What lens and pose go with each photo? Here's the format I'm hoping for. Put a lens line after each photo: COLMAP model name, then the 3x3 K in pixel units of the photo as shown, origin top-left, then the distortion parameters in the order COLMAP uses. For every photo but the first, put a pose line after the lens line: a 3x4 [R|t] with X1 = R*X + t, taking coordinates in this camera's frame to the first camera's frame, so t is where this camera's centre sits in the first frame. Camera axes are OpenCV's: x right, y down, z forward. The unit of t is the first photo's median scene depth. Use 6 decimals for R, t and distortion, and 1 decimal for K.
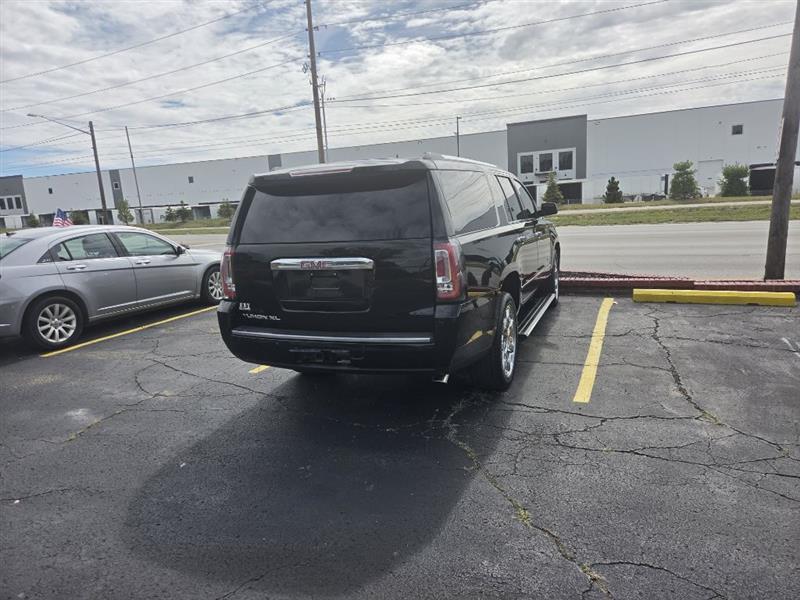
lens RADIAL K [[534.6, 0, 401.3], [0, 534.6, 299.8], [0, 0, 1]] dist [0.073871, -0.059440]
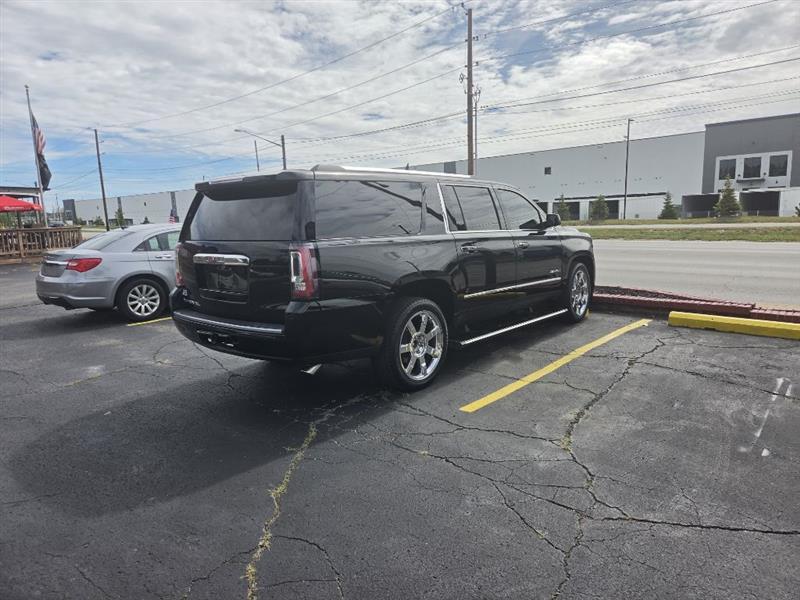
lens RADIAL K [[534.6, 0, 405.0], [0, 534.6, 301.3], [0, 0, 1]] dist [0.073871, -0.059440]
pose [[0.949188, 0.075266, -0.305577, 0.351408], [-0.077879, 0.996956, 0.003650, -0.006823], [0.304922, 0.020334, 0.952160, 0.003906]]
